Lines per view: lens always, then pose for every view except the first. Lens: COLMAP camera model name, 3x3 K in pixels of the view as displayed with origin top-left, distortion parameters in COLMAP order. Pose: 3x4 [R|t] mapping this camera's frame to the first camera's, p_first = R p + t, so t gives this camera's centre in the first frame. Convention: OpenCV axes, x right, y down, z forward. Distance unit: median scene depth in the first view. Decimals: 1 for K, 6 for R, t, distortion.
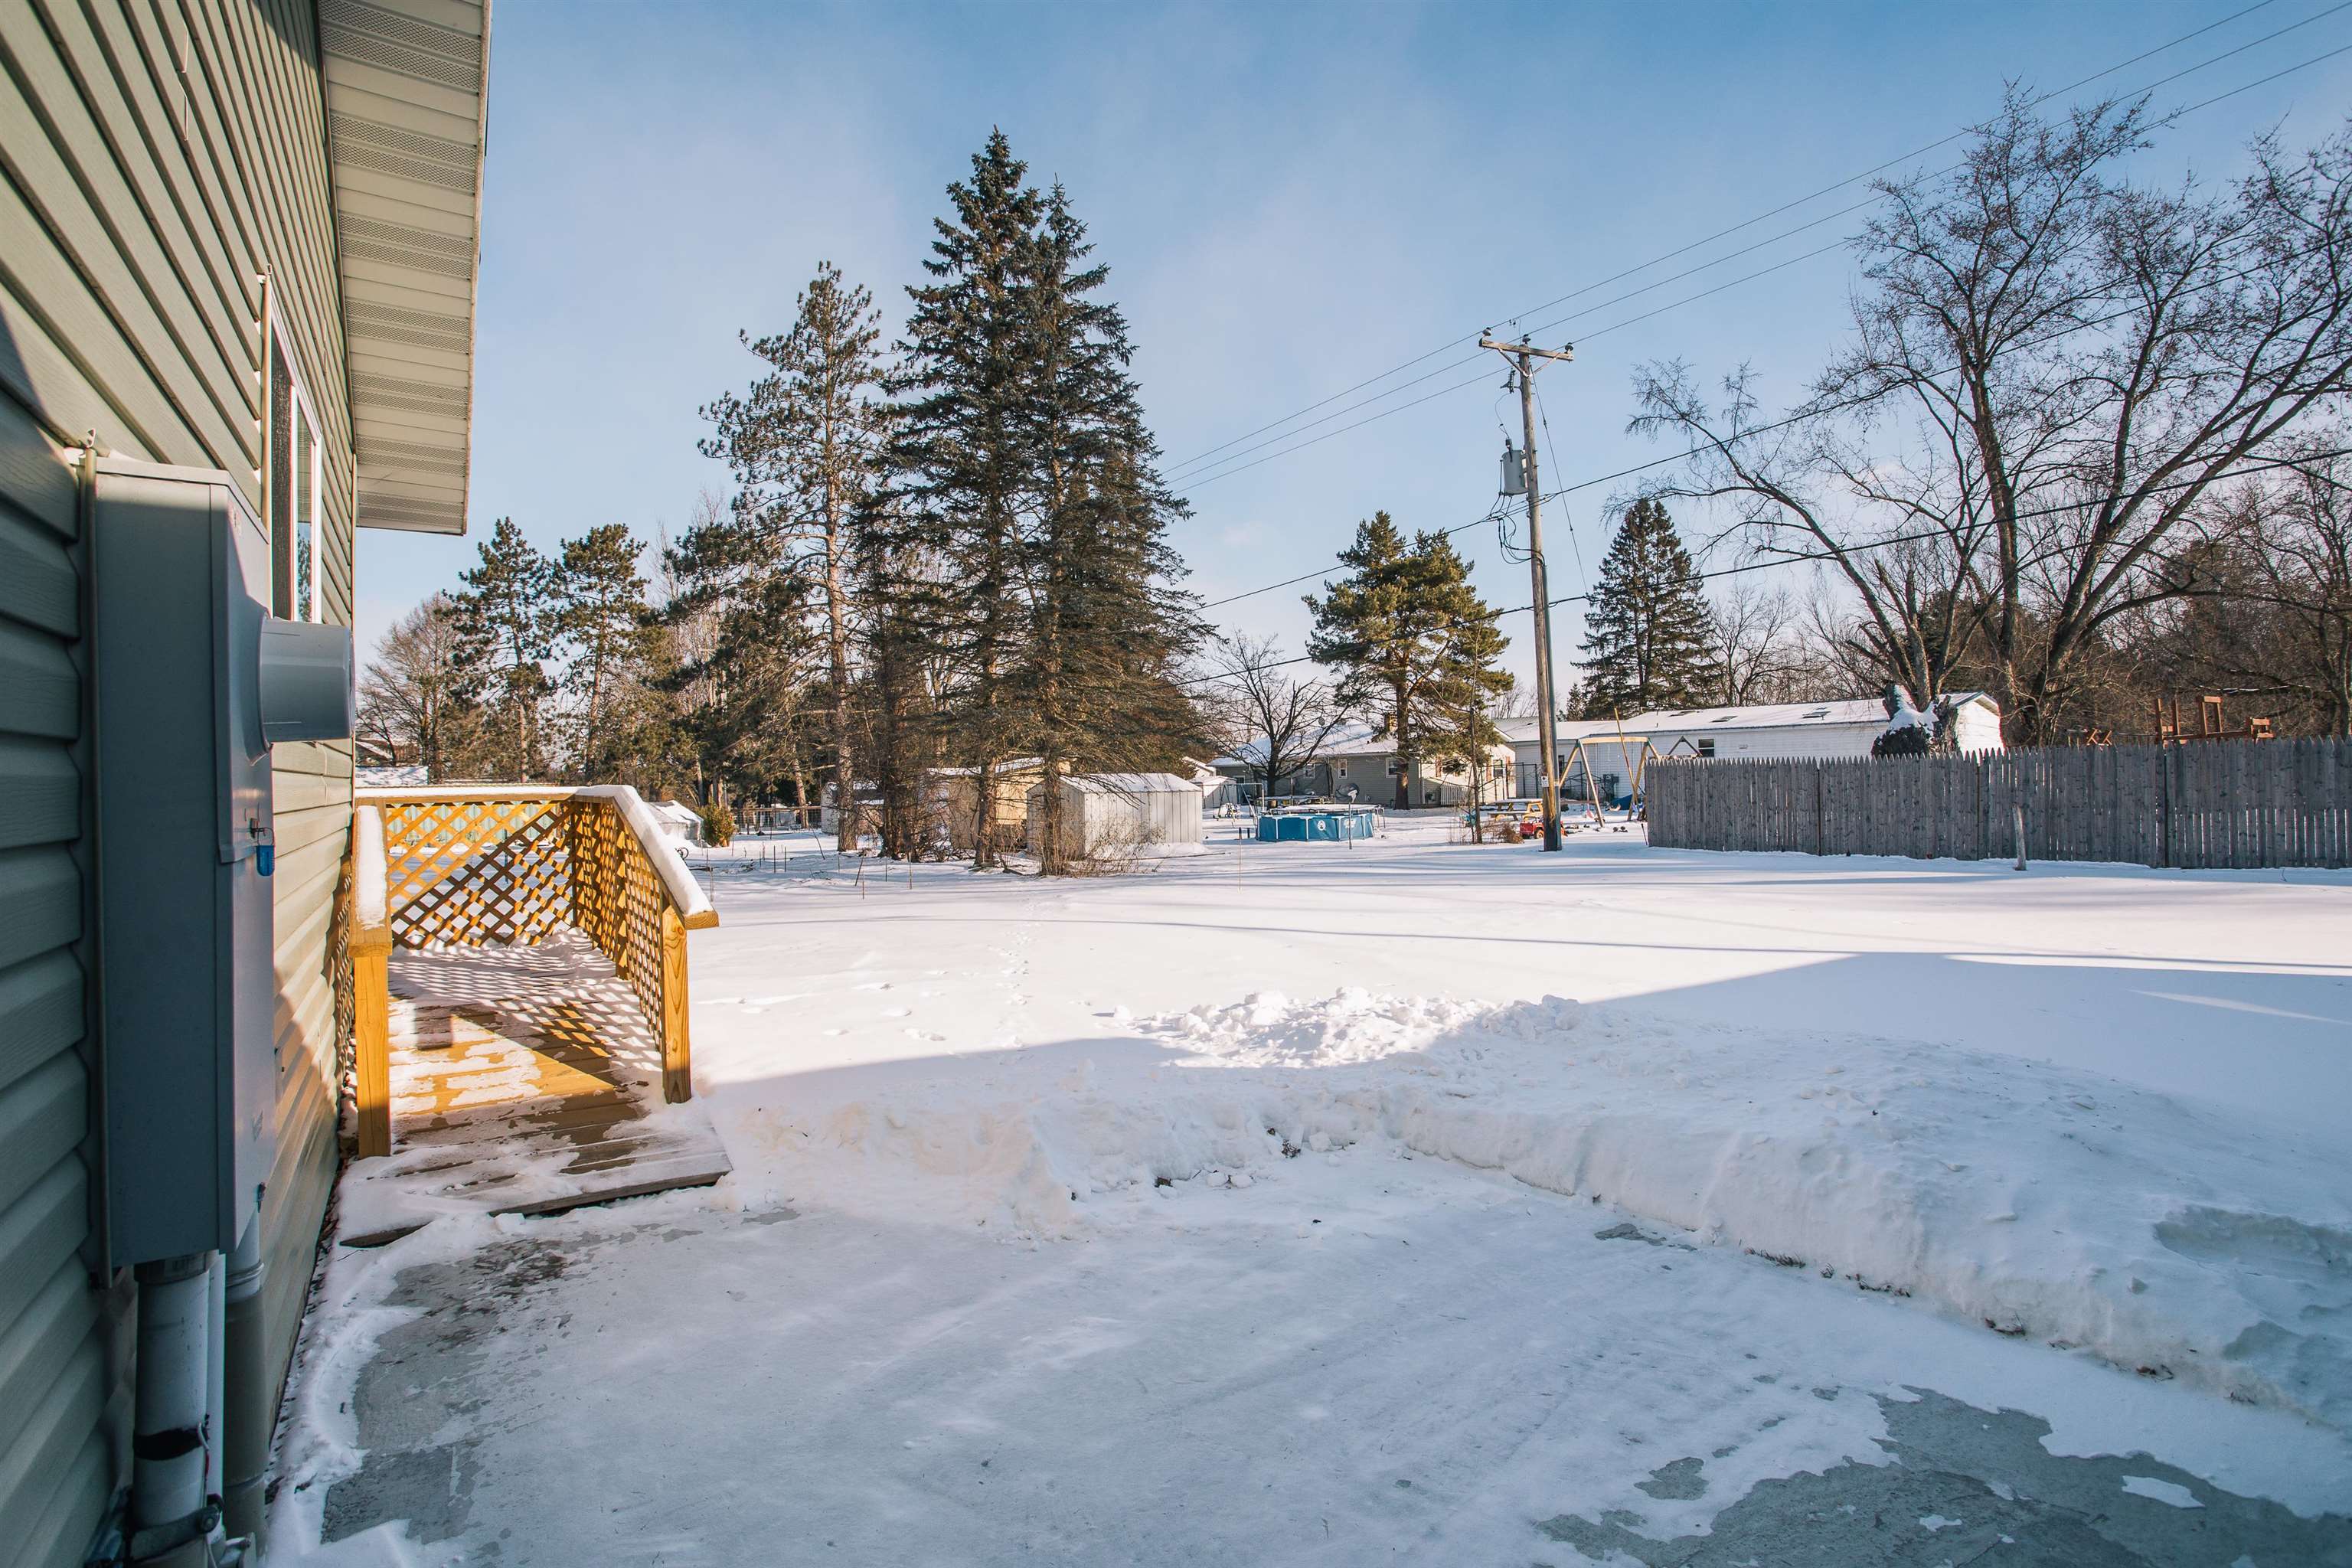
lens RADIAL K [[1121.7, 0, 1176.0], [0, 1121.7, 776.7], [0, 0, 1]] dist [-0.013205, 0.002321]
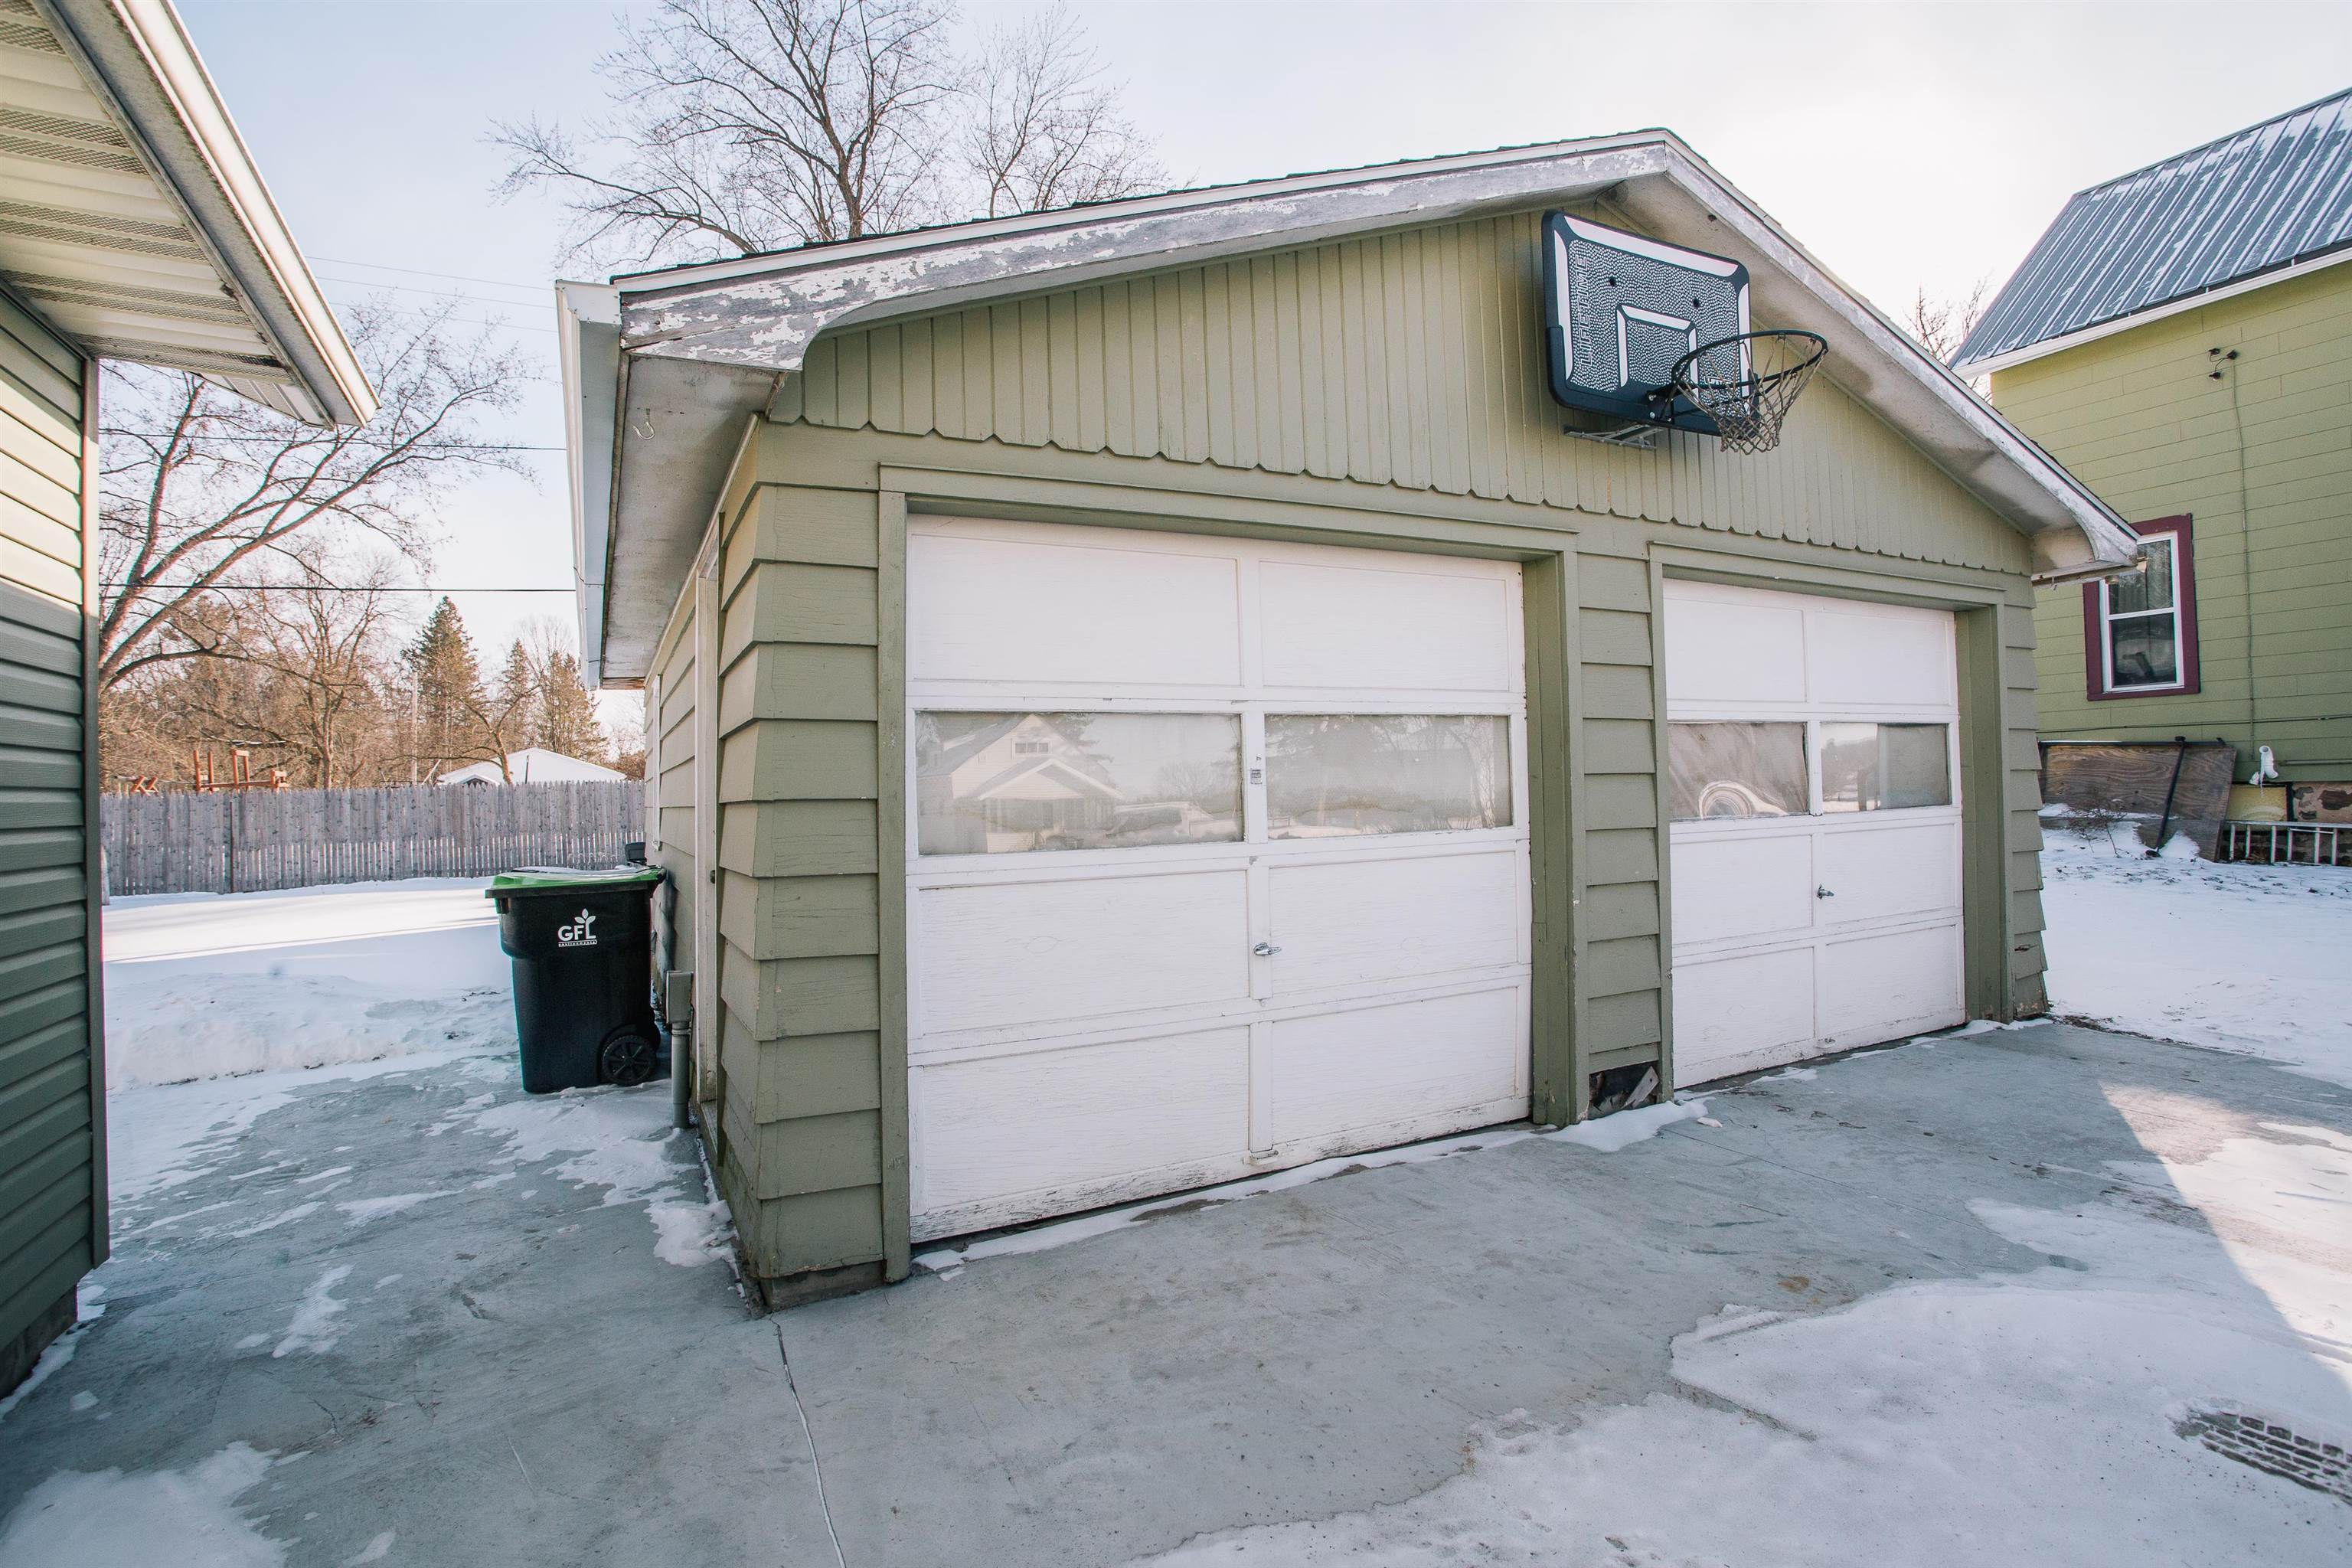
lens RADIAL K [[1121.7, 0, 1171.3], [0, 1121.7, 773.5], [0, 0, 1]] dist [-0.013205, 0.002321]
pose [[0.106529, 0.029214, 0.993880, -0.093075], [0.015658, 0.999395, -0.031054, 0.002019], [-0.994186, 0.018871, 0.106008, -0.066932]]
